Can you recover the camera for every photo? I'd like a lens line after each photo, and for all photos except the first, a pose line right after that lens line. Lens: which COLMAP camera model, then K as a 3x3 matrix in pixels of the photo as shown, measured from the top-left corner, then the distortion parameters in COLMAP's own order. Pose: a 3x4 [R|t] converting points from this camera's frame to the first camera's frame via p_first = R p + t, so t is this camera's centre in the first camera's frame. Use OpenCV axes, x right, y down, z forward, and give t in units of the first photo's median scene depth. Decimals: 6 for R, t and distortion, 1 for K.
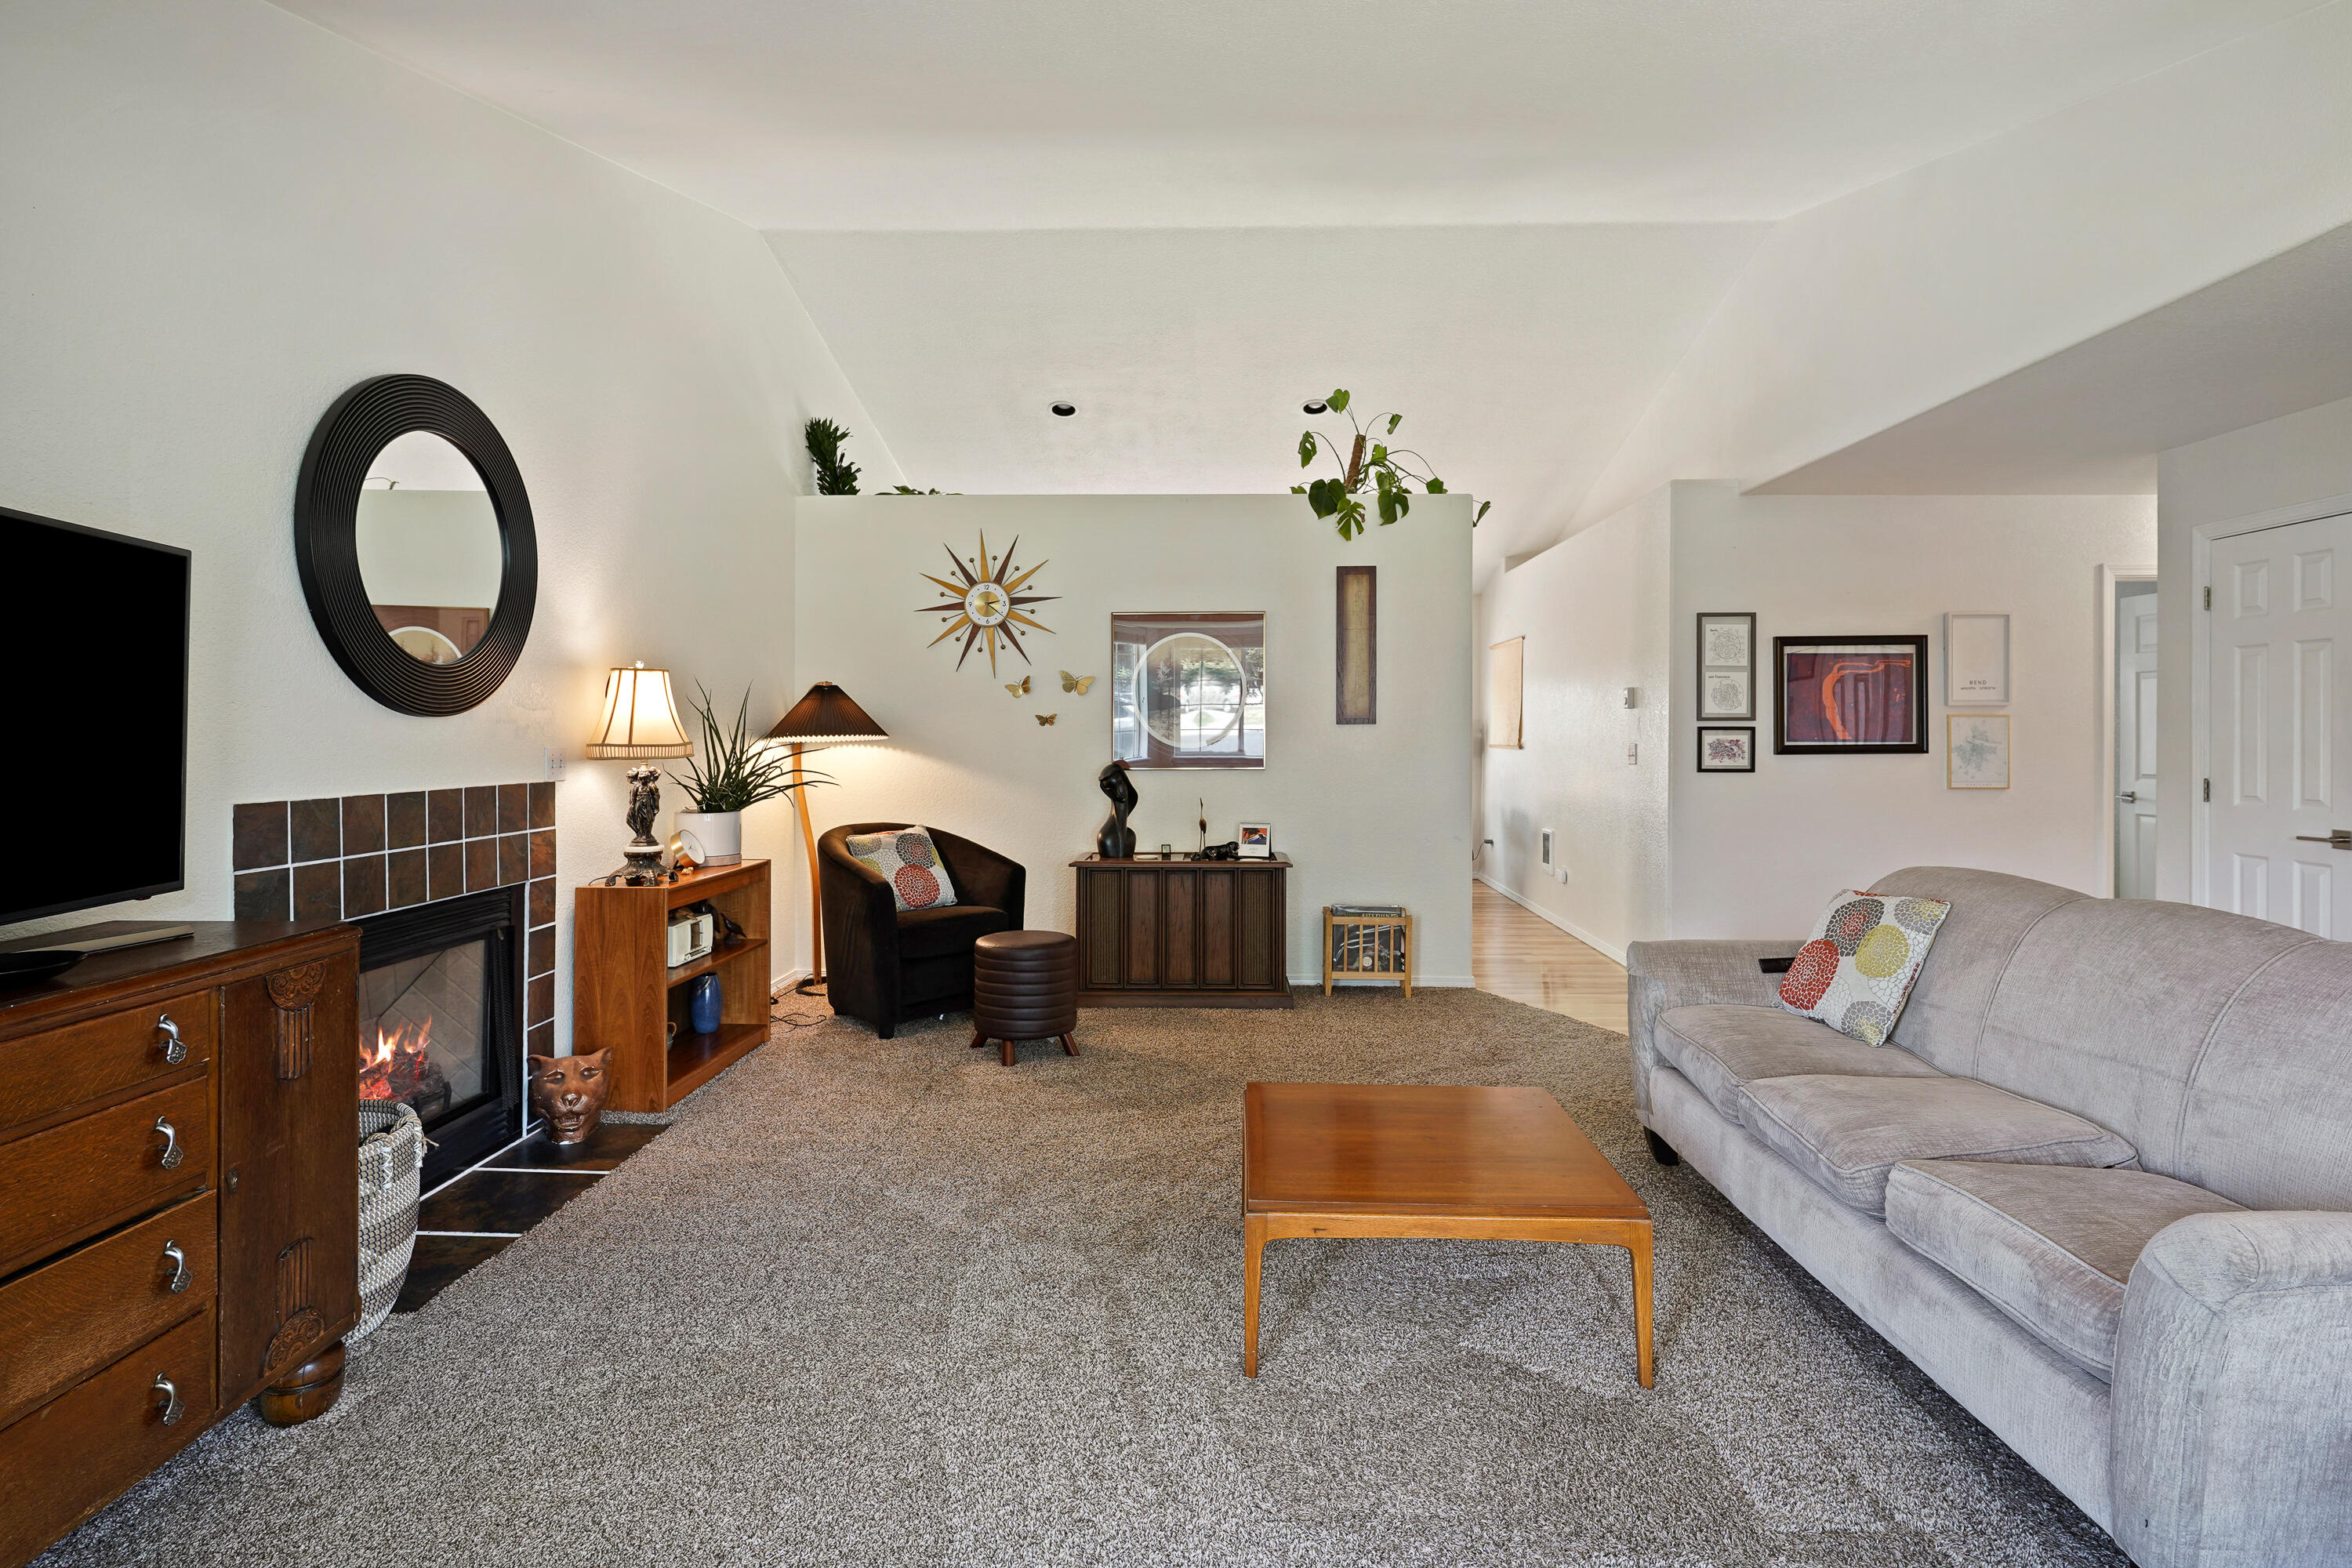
lens RADIAL K [[1175.6, 0, 1178.9], [0, 1175.6, 713.8], [0, 0, 1]] dist [-0.002684, -0.000019]
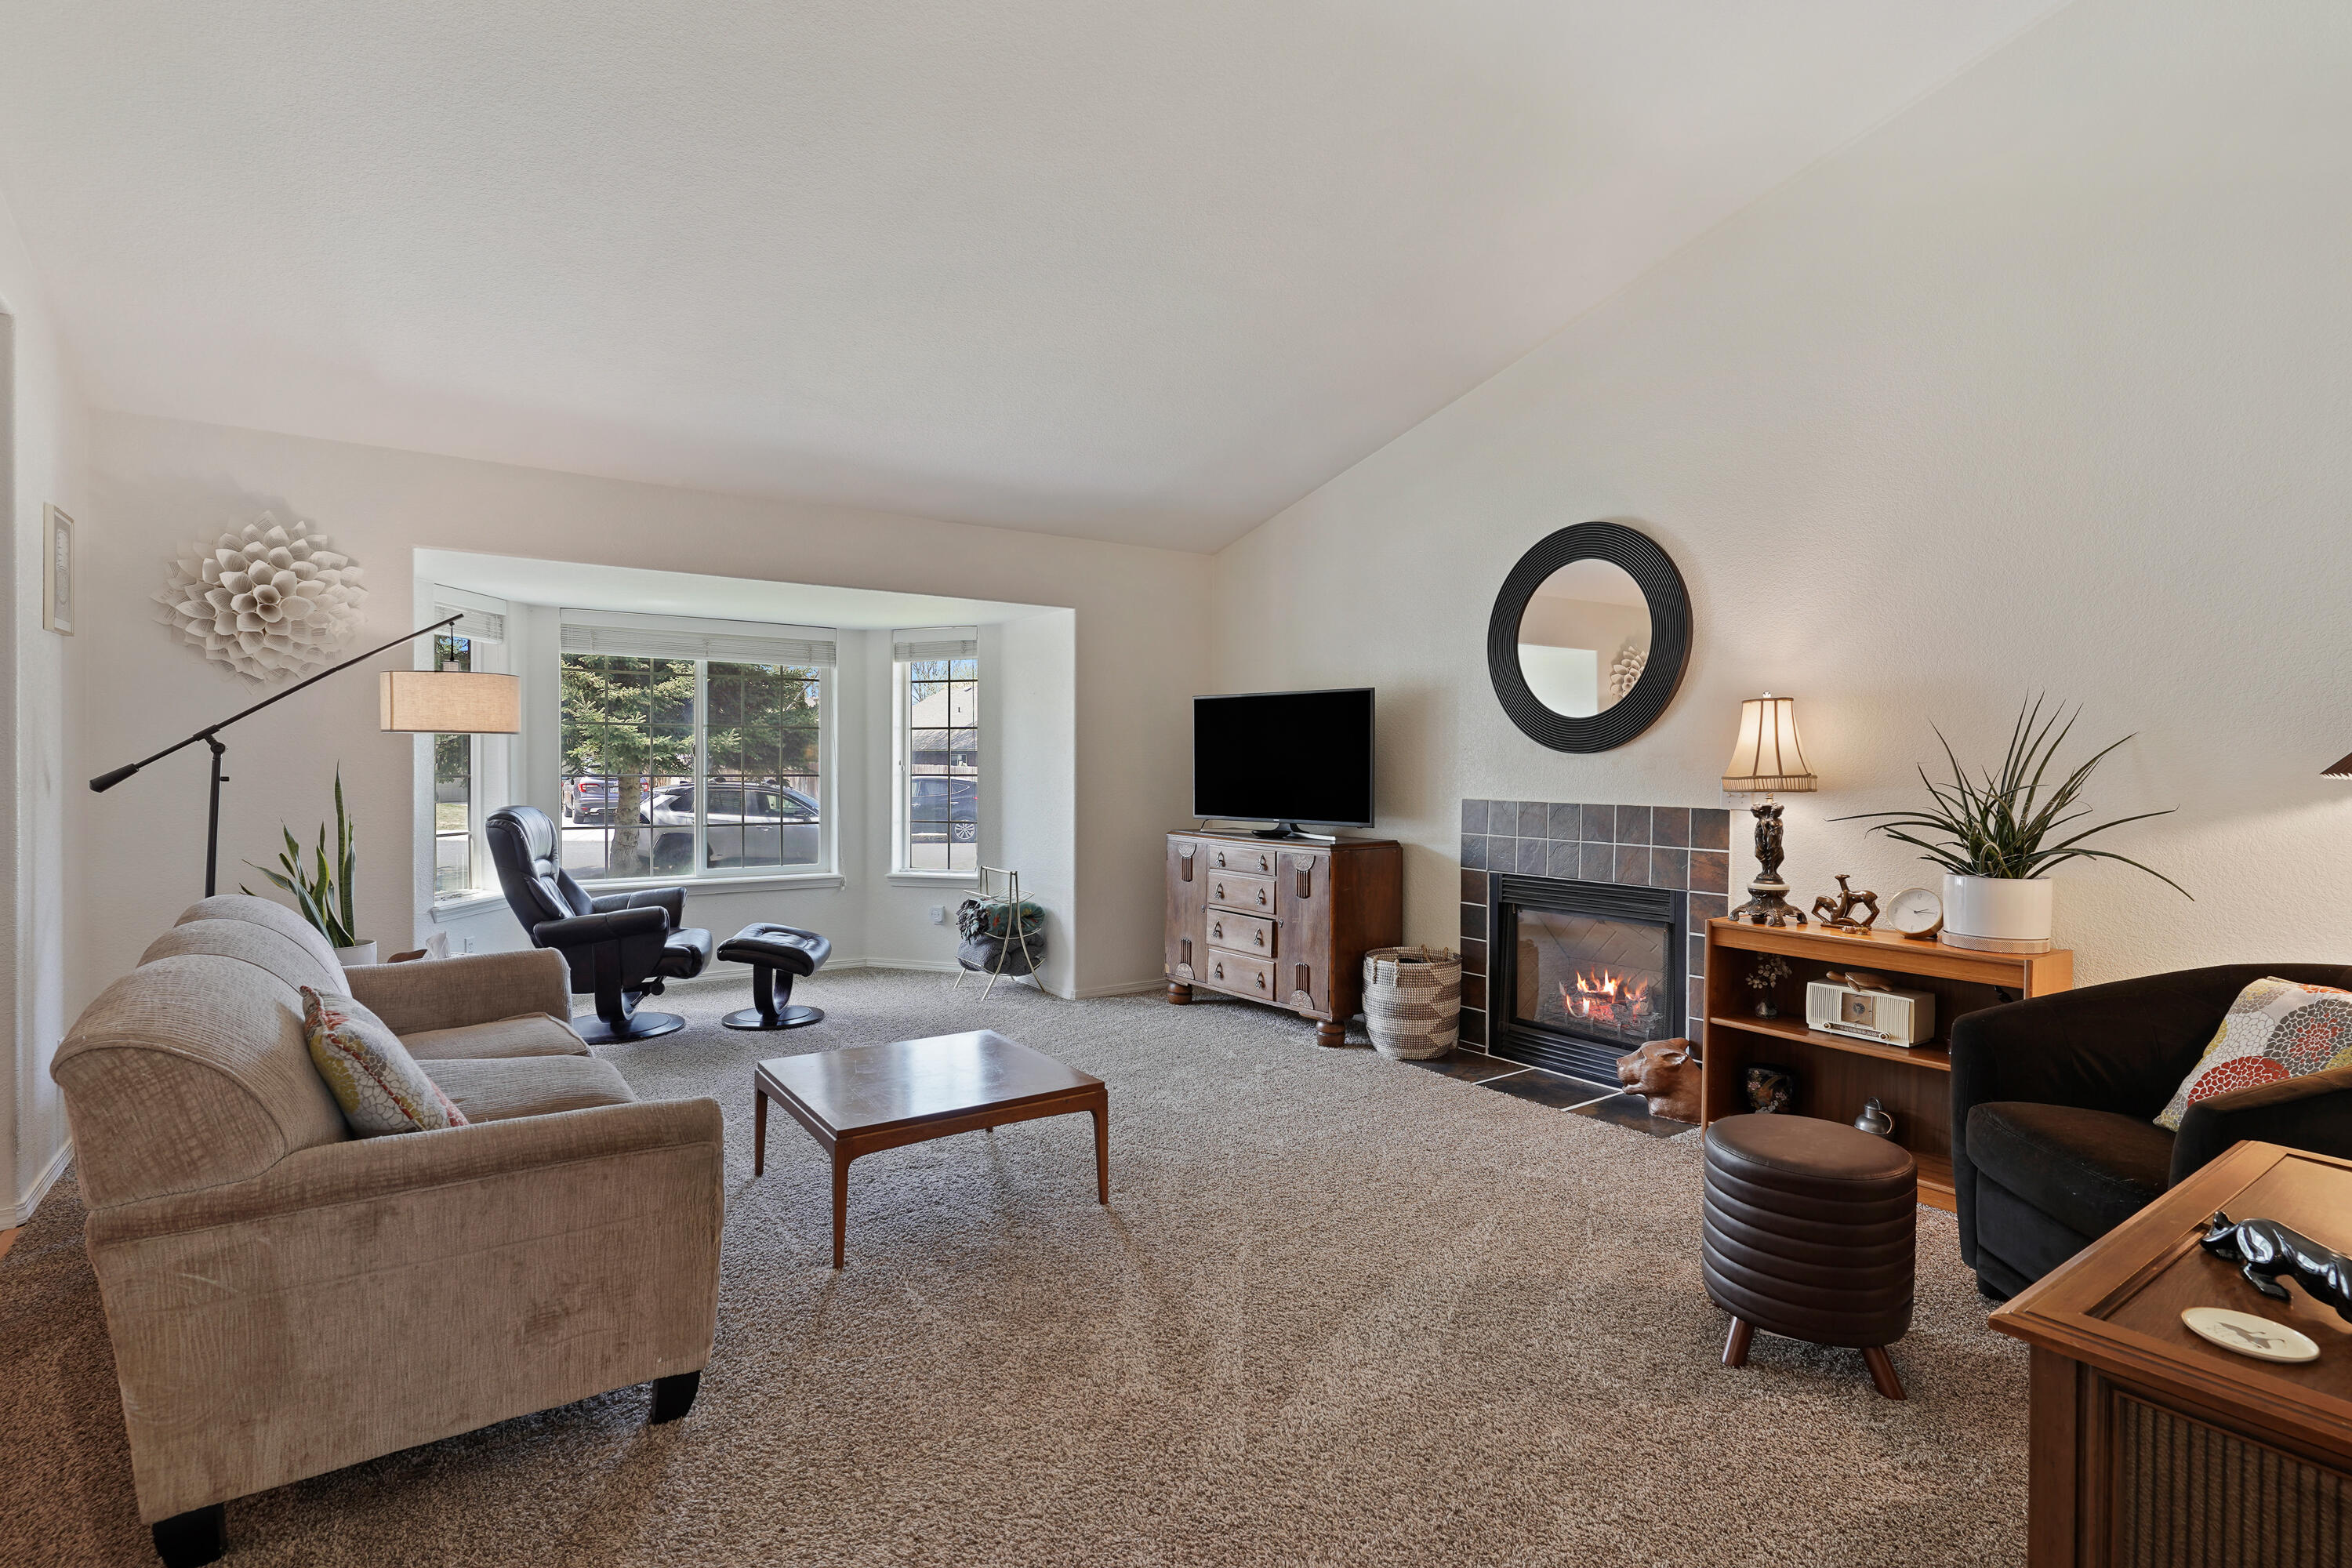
lens RADIAL K [[1127.7, 0, 1176.3], [0, 1127.7, 777.1], [0, 0, 1]] dist [-0.003329, 0.000591]
pose [[-0.794033, 0.002822, -0.607868, 0.346517], [0.002392, 0.999996, 0.001518, 0.016343], [0.607869, -0.000248, -0.794037, 1.018414]]
